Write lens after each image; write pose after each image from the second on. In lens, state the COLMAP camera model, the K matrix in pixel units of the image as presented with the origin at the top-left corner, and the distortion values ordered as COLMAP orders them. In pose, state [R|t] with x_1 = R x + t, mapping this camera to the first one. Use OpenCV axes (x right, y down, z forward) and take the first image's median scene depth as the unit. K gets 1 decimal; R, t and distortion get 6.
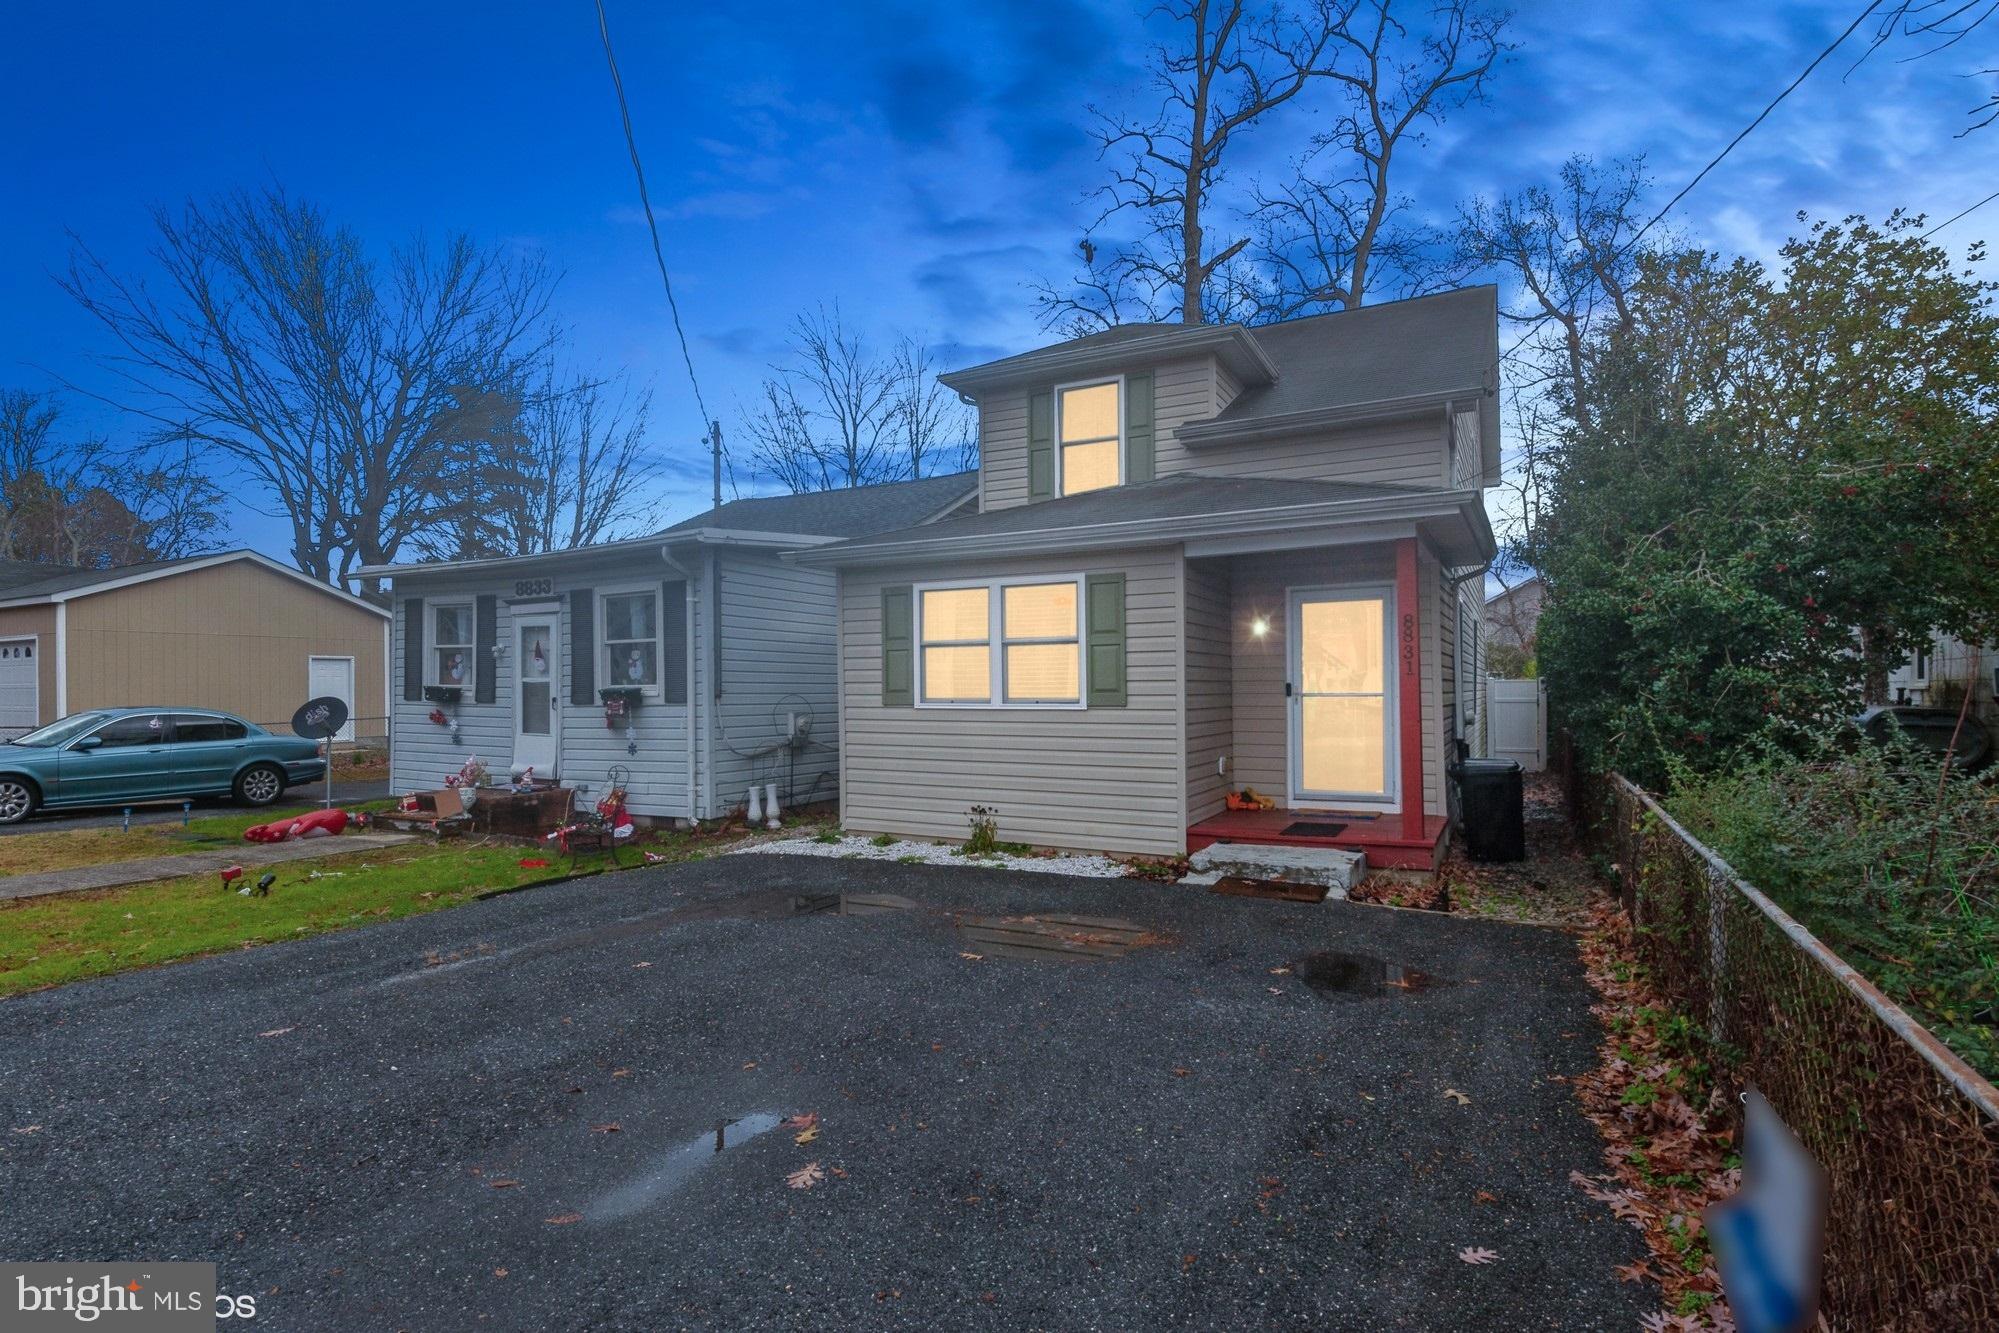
lens RADIAL K [[999.8, 0, 1000.6], [0, 999.8, 684.5], [0, 0, 1]] dist [0.010624, -0.001293]
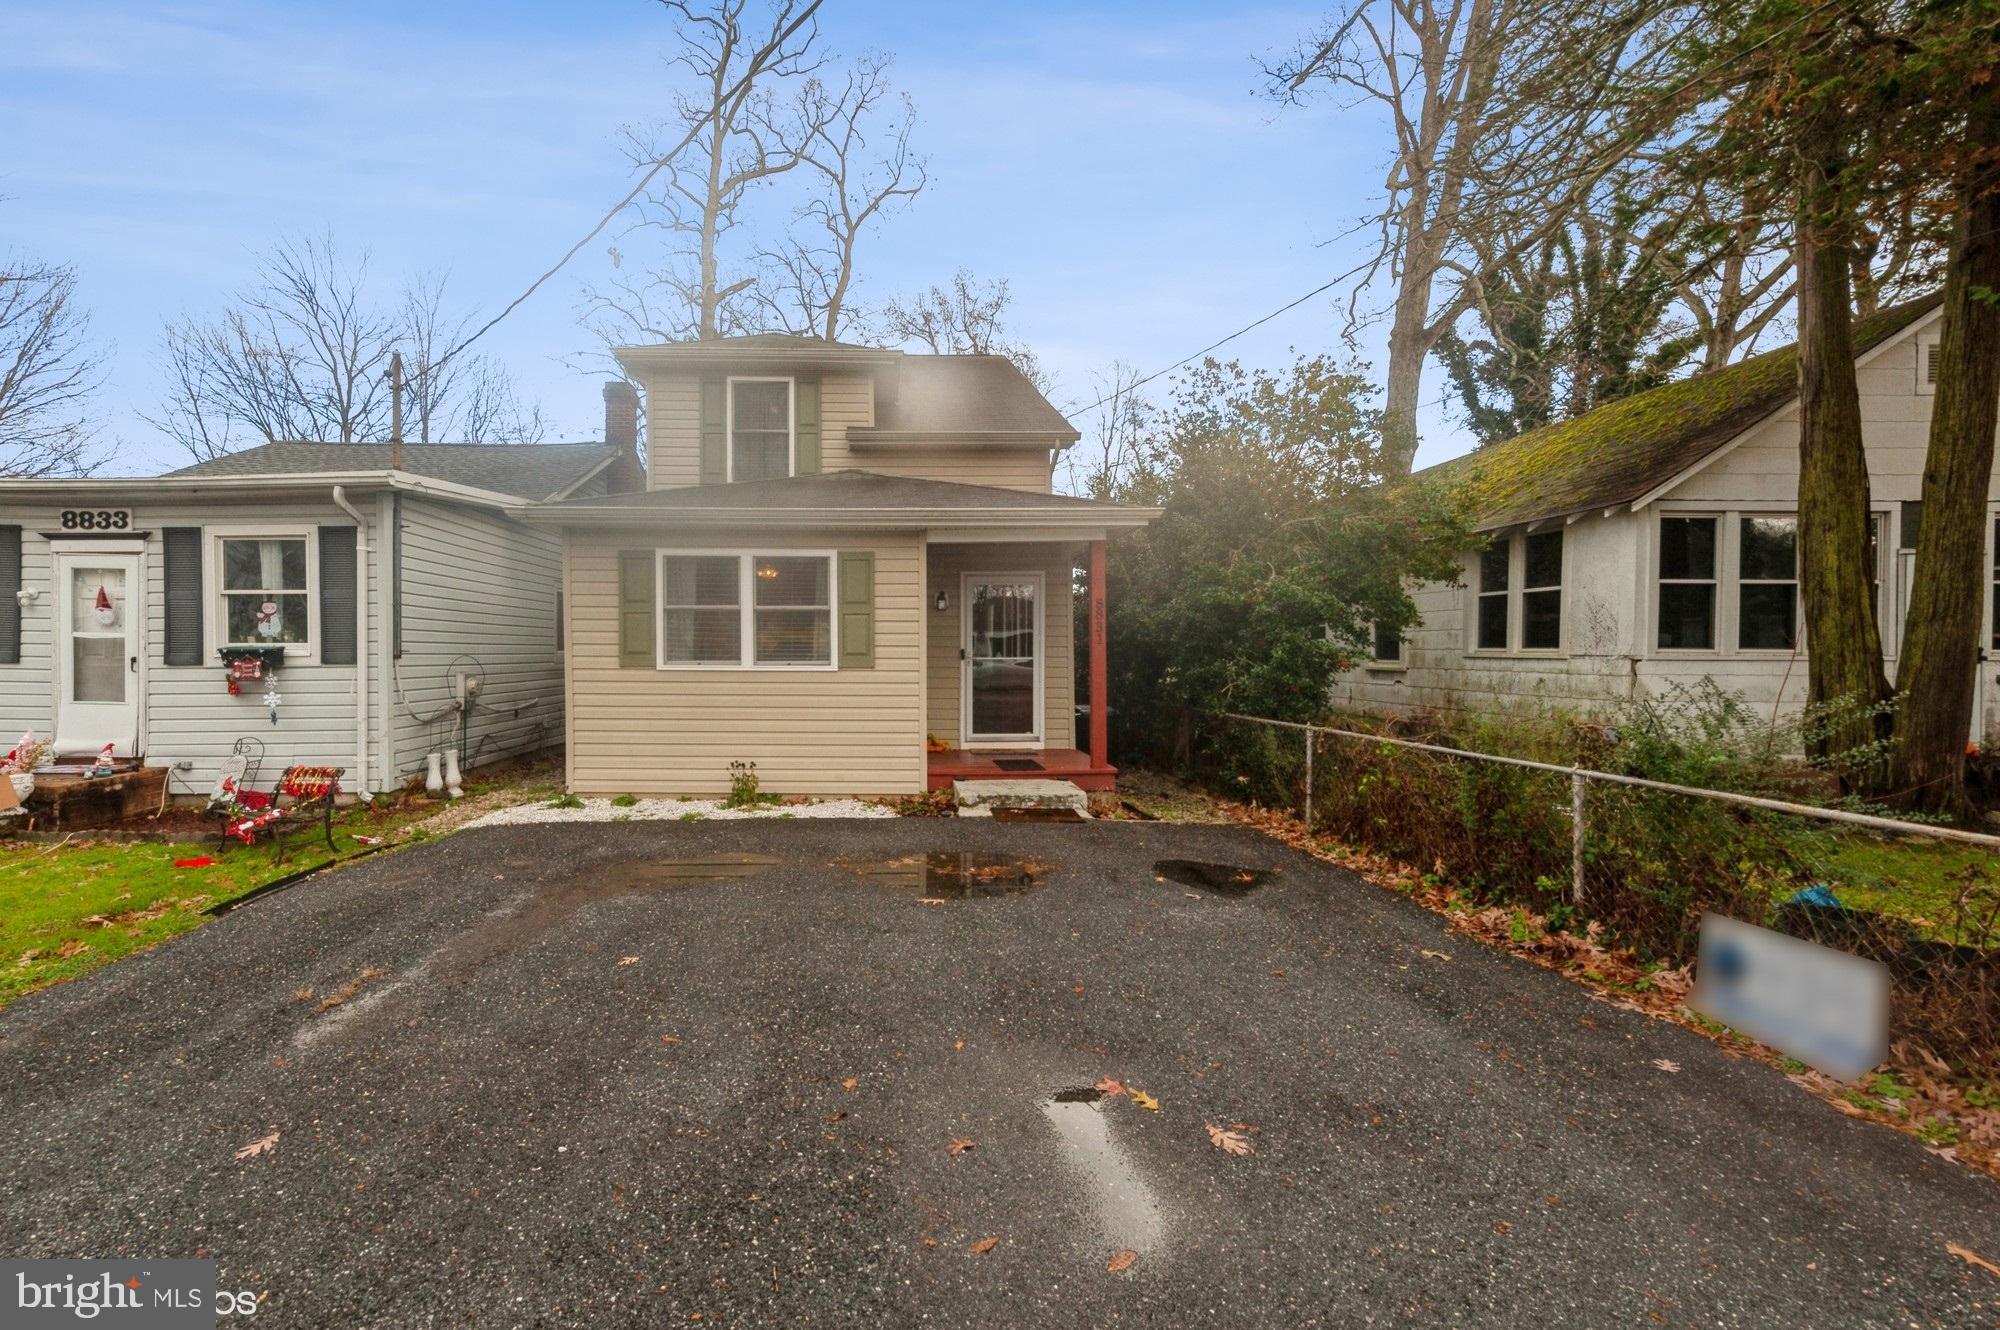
lens RADIAL K [[826.4, 0, 896.1], [0, 826.4, 656.7], [0, 0, 1]] dist [0.011553, -0.001967]
pose [[0.879496, 0.005568, 0.475874, -0.241136], [-0.010966, 0.999903, 0.008568, 0.000248], [-0.475780, -0.012754, 0.879472, 0.116864]]
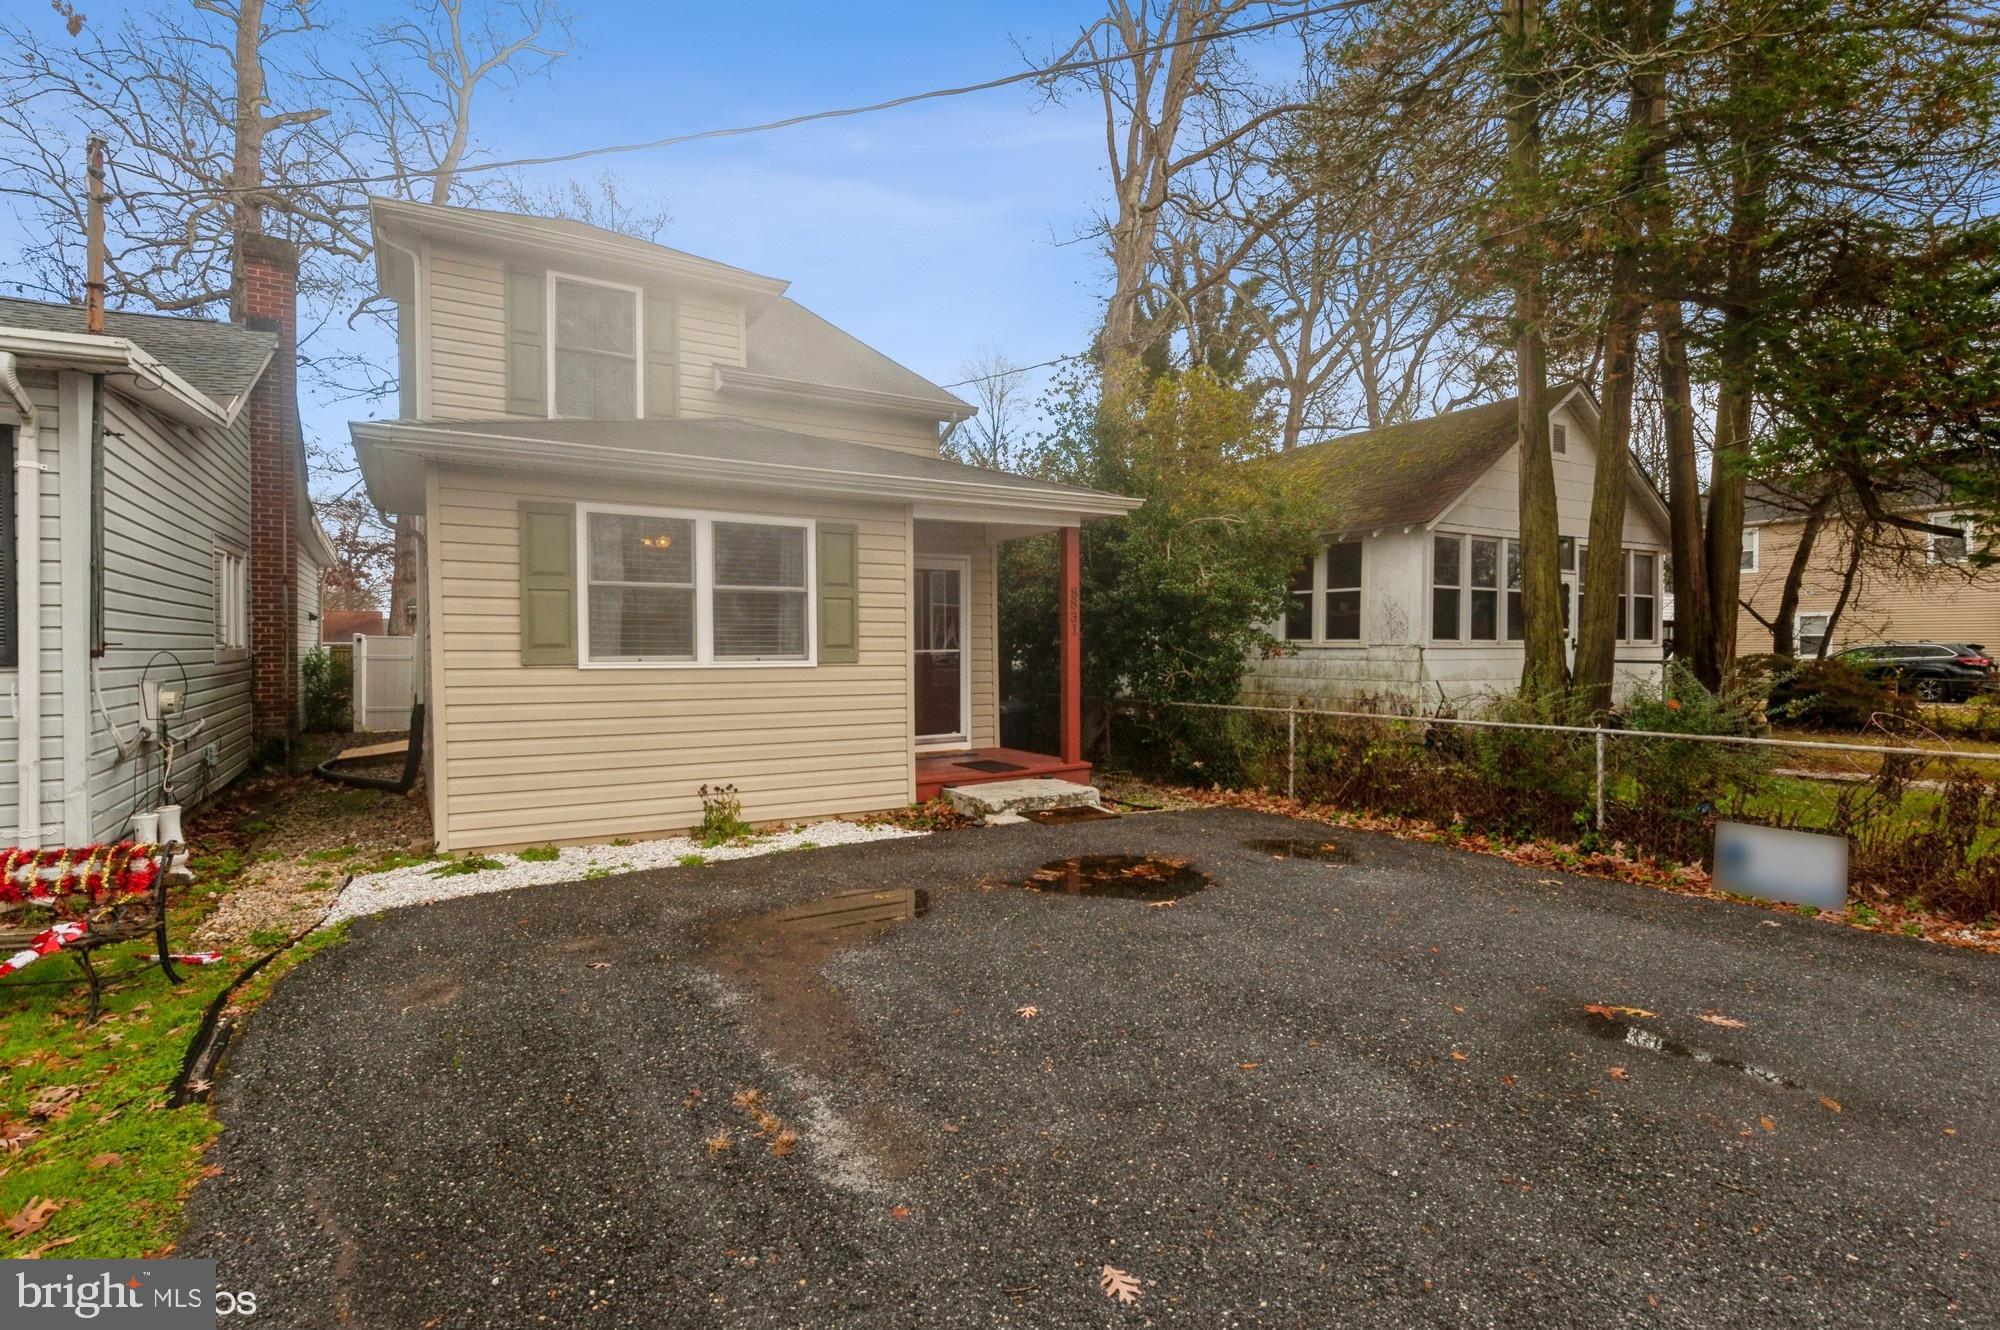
lens RADIAL K [[946.6, 0, 1001.5], [0, 946.6, 656.5], [0, 0, 1]] dist [0.006526, -0.002094]
pose [[0.517666, -0.004067, 0.855573, -0.465447], [-0.007489, 0.999929, 0.009284, 0.004956], [-0.855550, -0.011213, 0.517598, 0.316457]]
